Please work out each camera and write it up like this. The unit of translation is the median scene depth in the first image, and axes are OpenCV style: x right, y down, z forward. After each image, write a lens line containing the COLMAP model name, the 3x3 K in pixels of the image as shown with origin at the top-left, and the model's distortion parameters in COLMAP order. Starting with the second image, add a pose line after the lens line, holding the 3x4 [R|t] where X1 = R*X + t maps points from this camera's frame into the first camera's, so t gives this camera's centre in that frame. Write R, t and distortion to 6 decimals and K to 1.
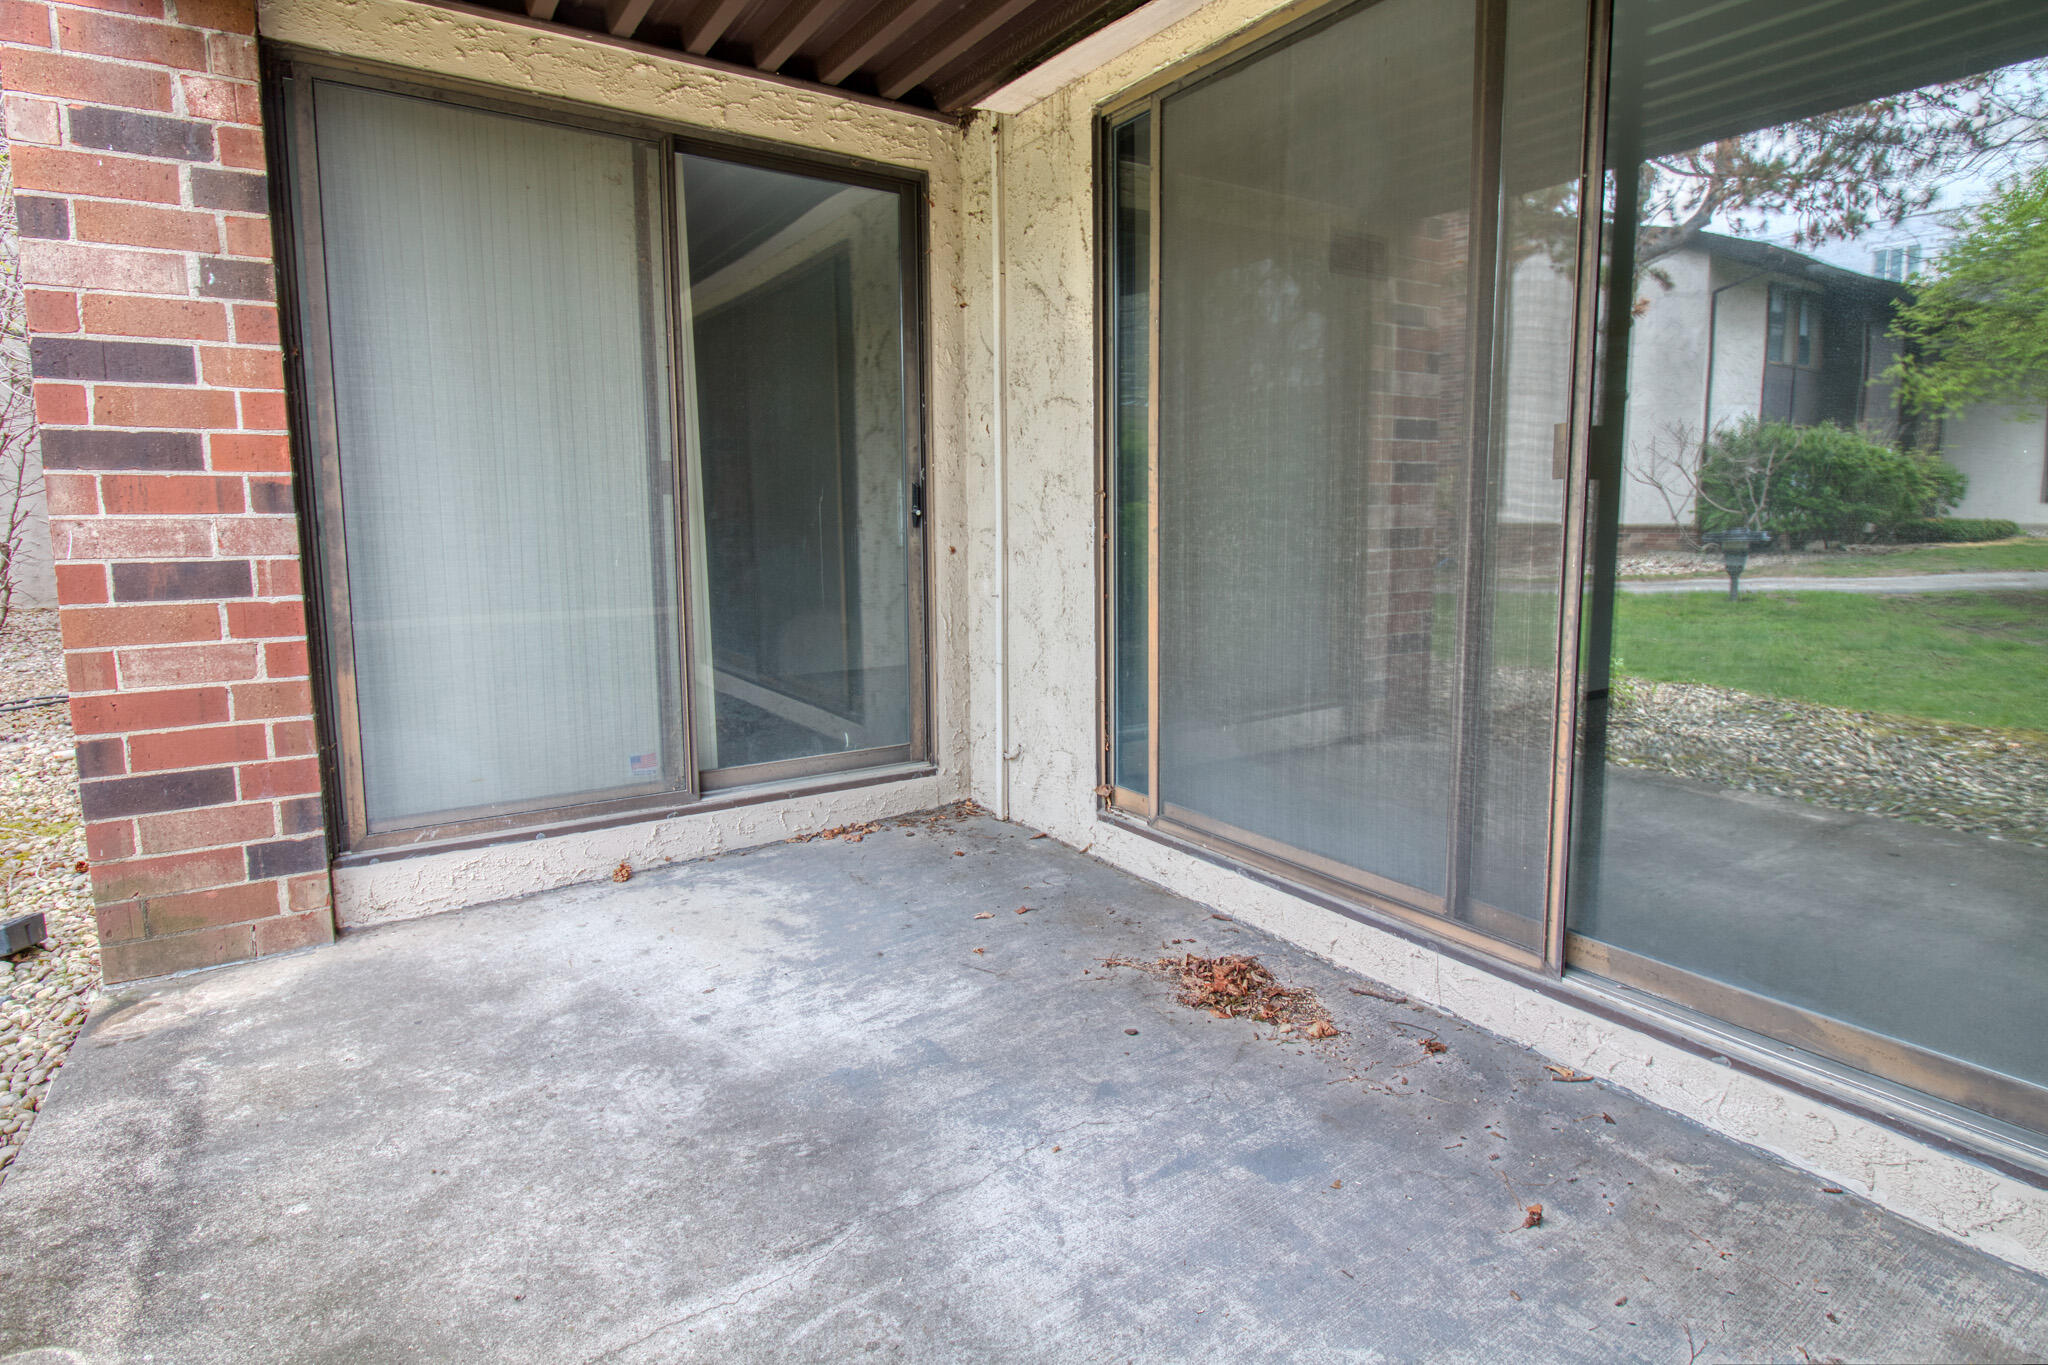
lens RADIAL K [[1043.9, 0, 1037.6], [0, 1043.9, 639.0], [0, 0, 1]] dist [0.003163, -0.012497]
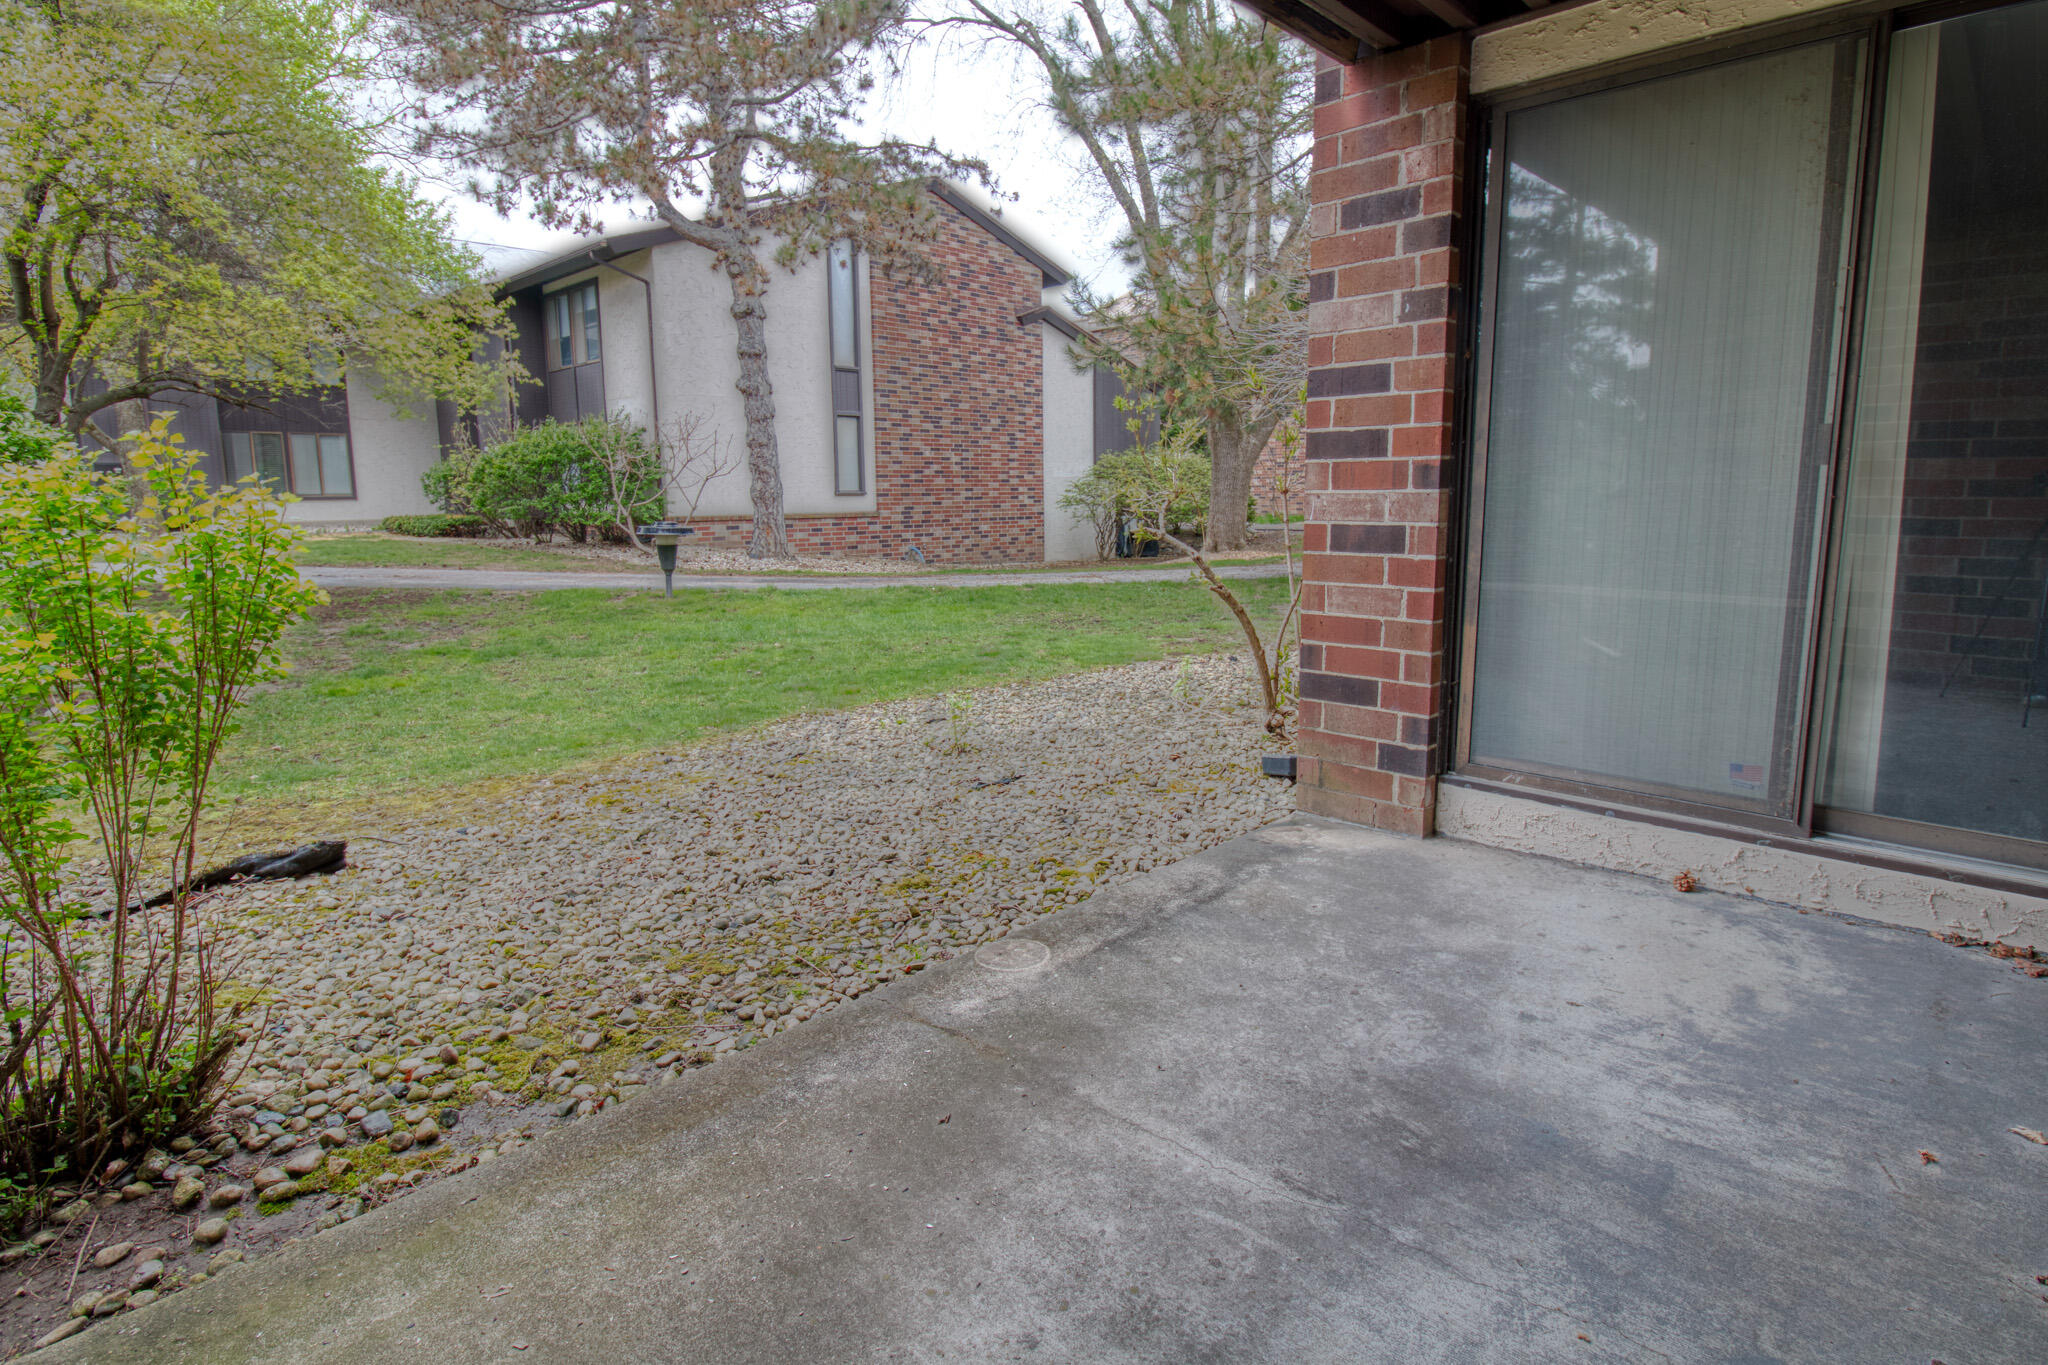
lens RADIAL K [[1043.9, 0, 1037.6], [0, 1043.9, 639.0], [0, 0, 1]] dist [0.003163, -0.012497]
pose [[0.212344, 0.141538, -0.966890, 0.427975], [-0.107658, 0.986820, 0.120812, -0.045680], [0.971247, 0.078440, 0.224783, 0.288002]]
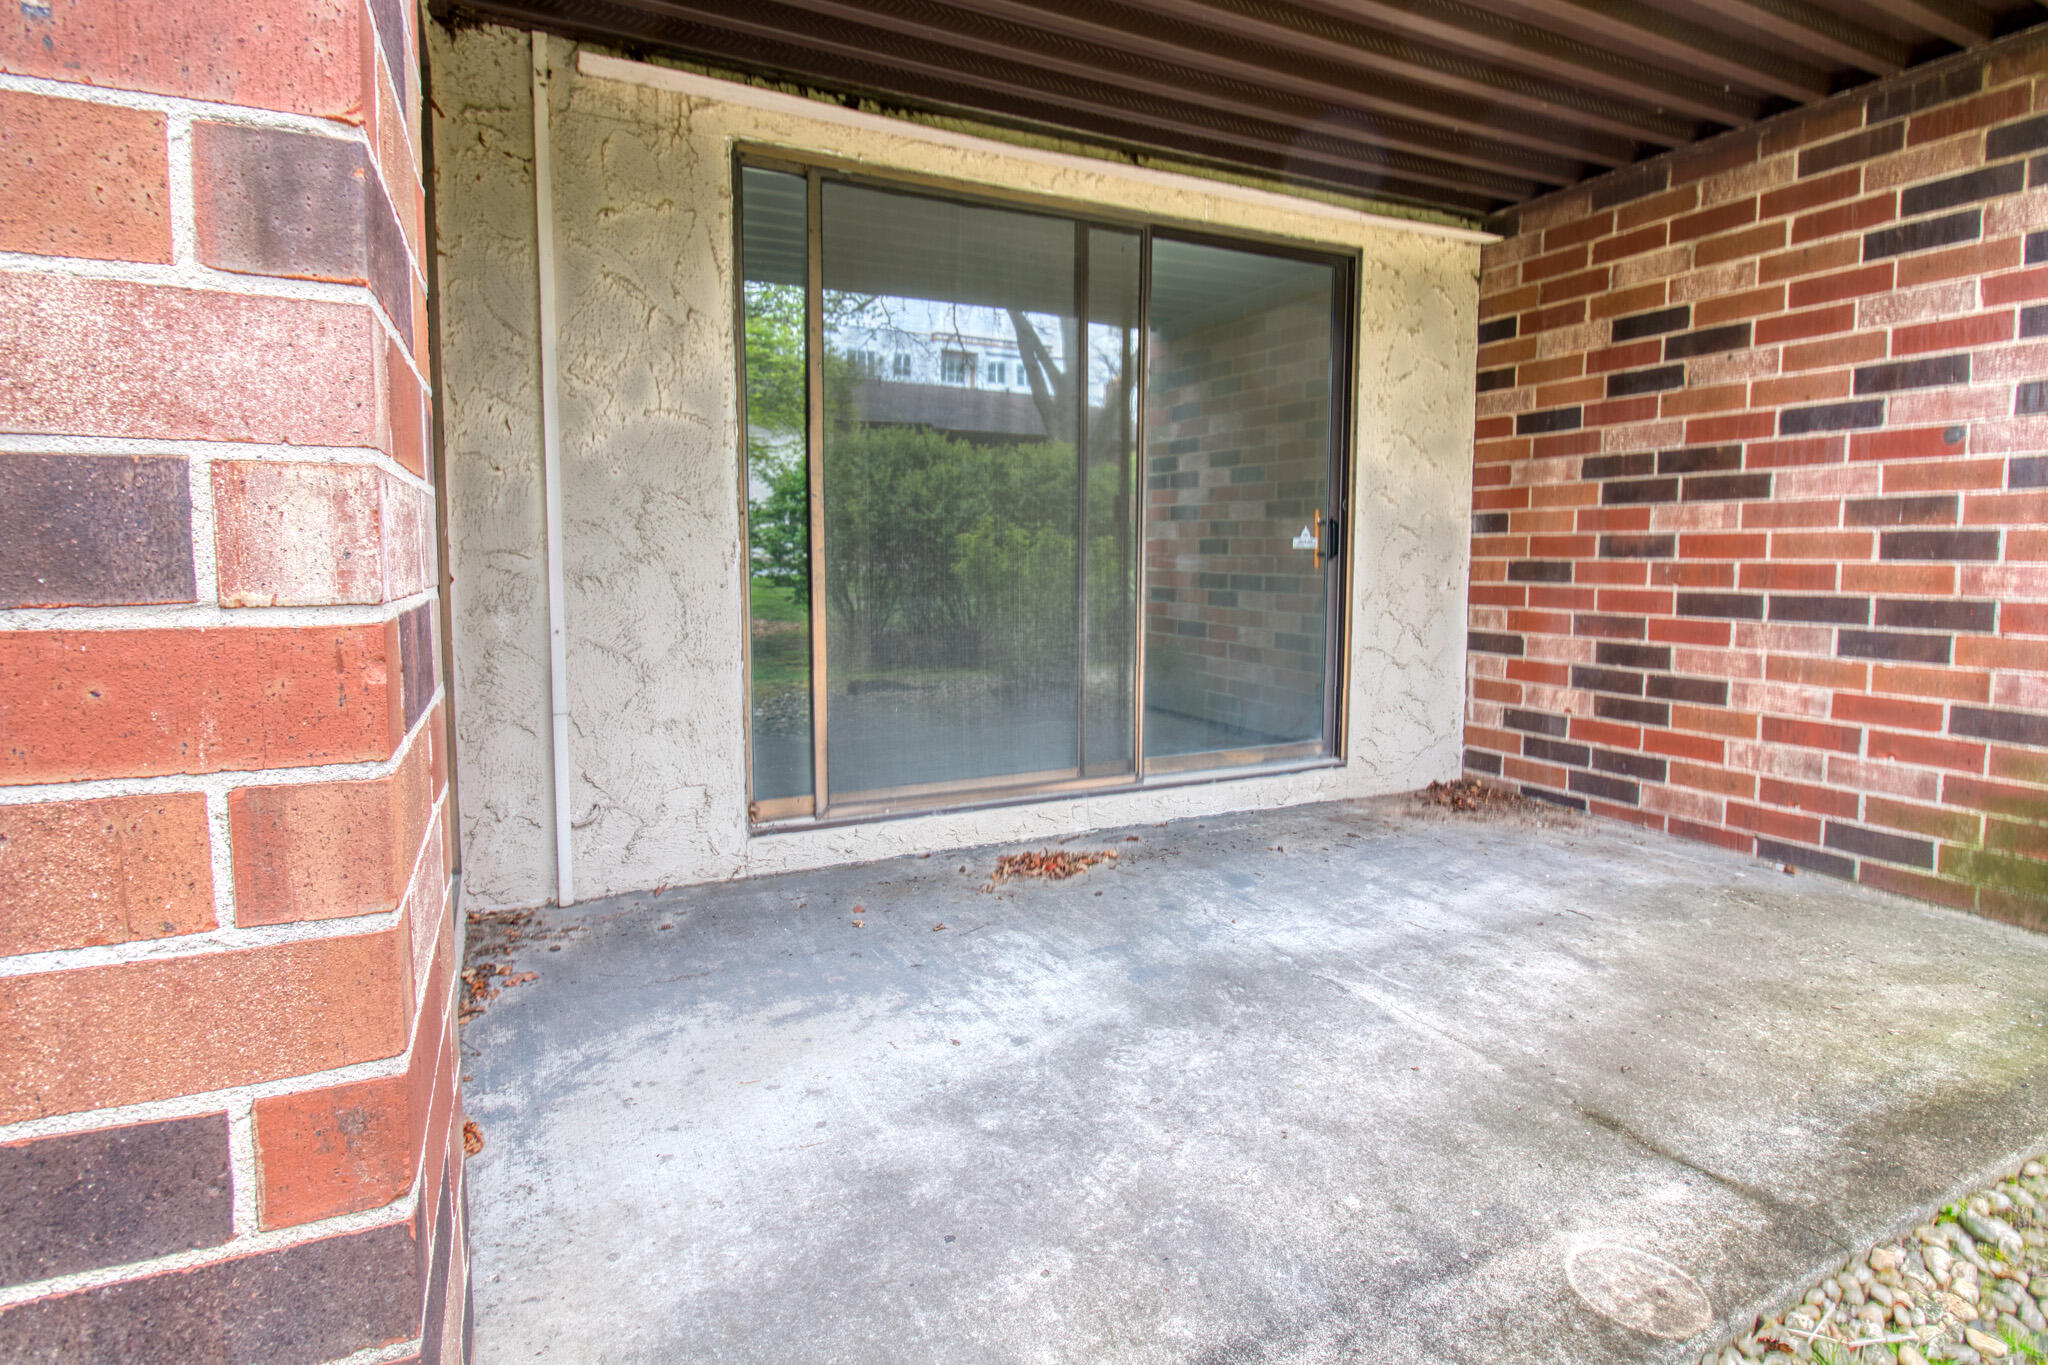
lens RADIAL K [[1043.9, 0, 1037.6], [0, 1043.9, 639.0], [0, 0, 1]] dist [0.003163, -0.012497]
pose [[0.126022, -0.075105, 0.989180, -1.152405], [0.114153, 0.991604, 0.060746, -0.060623], [-0.985438, 0.105262, 0.133537, 0.745550]]
